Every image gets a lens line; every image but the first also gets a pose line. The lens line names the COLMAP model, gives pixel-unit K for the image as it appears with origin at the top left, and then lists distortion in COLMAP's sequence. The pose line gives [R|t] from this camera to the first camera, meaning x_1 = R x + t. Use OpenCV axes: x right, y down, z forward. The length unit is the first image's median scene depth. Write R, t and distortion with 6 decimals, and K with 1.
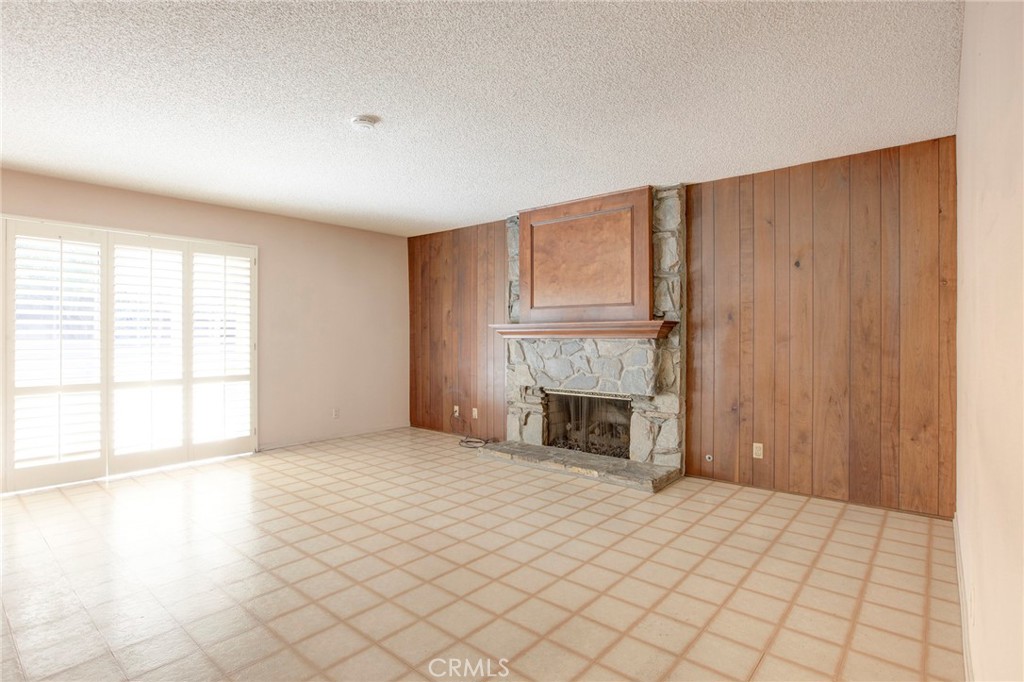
lens RADIAL K [[533.6, 0, 512.3], [0, 533.6, 331.8], [0, 0, 1]] dist [-0.029962, 0.004729]
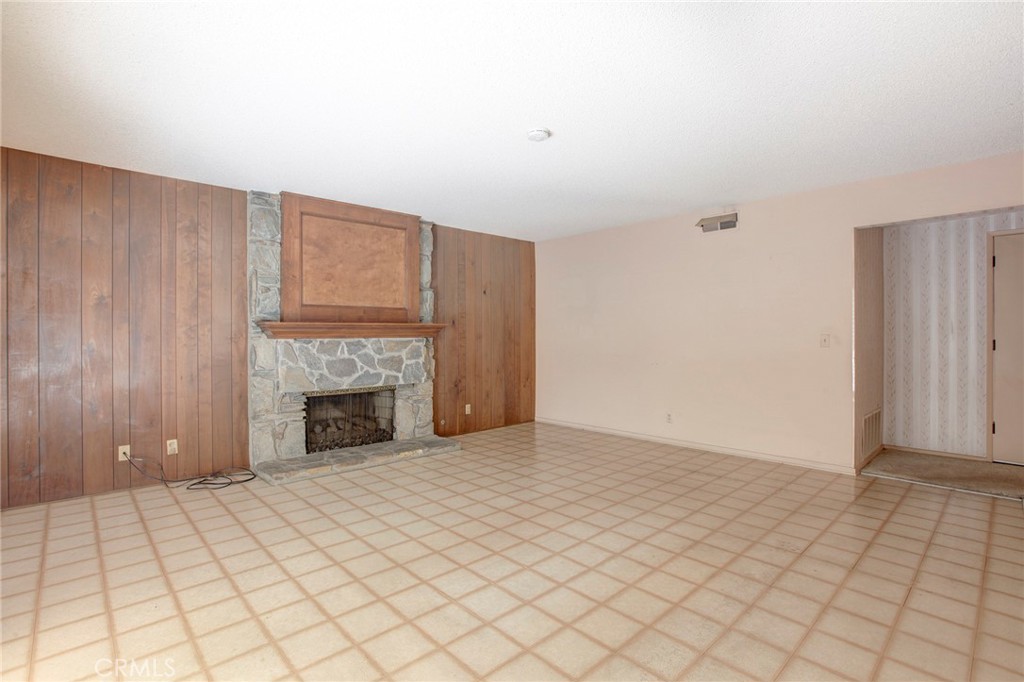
lens RADIAL K [[487.3, 0, 510.1], [0, 487.3, 341.8], [0, 0, 1]] dist [-0.050139, 0.002061]
pose [[0.098494, -0.014492, 0.995032, -0.891898], [-0.005174, 0.999873, 0.015075, 0.003685], [-0.995124, -0.006633, 0.098407, 0.687336]]
